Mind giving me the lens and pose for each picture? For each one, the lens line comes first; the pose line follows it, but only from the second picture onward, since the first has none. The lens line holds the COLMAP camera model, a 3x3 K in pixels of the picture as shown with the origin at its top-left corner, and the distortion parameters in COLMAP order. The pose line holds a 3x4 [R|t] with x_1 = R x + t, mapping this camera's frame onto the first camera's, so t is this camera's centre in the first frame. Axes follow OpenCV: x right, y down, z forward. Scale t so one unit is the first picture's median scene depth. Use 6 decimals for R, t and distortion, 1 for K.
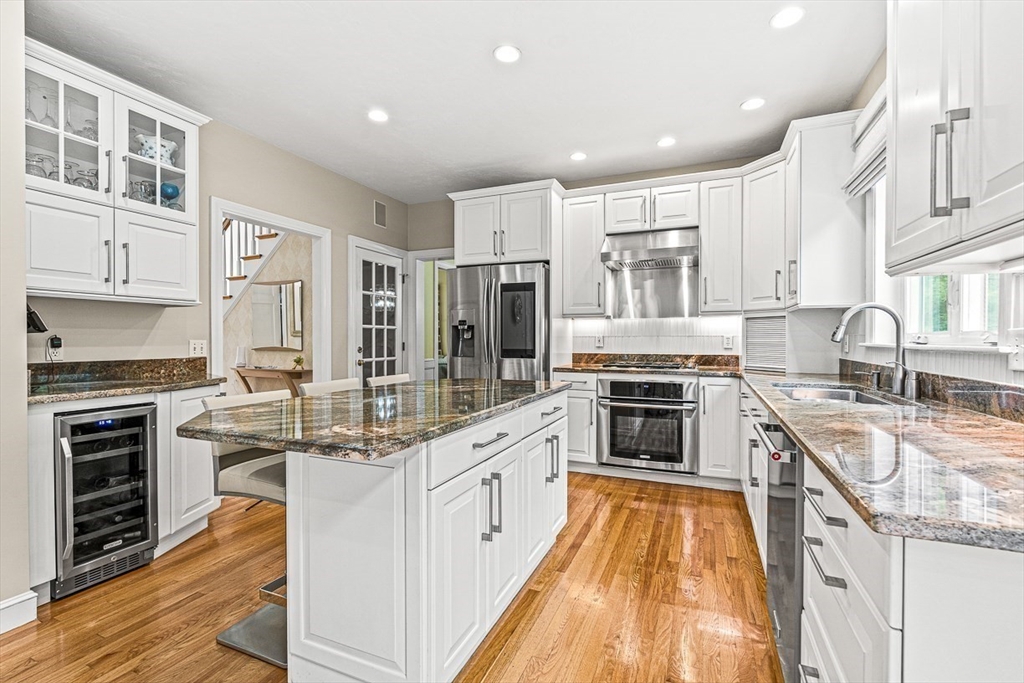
lens RADIAL K [[452.5, 0, 508.4], [0, 452.5, 340.6], [0, 0, 1]] dist [-0.011213, -0.000281]
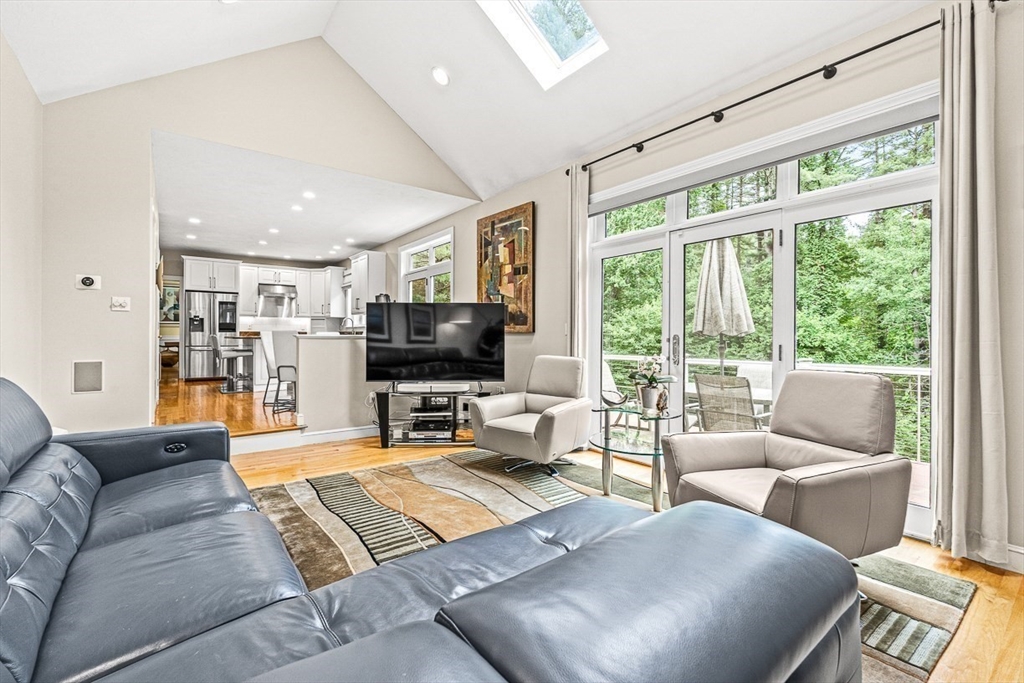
lens RADIAL K [[452.5, 0, 512.4], [0, 452.5, 336.4], [0, 0, 1]] dist [-0.011213, -0.000281]
pose [[0.501154, -0.003091, 0.865353, -1.304991], [0.004980, 0.999987, 0.000688, 0.065807], [-0.865344, 0.003964, 0.501163, -1.542781]]
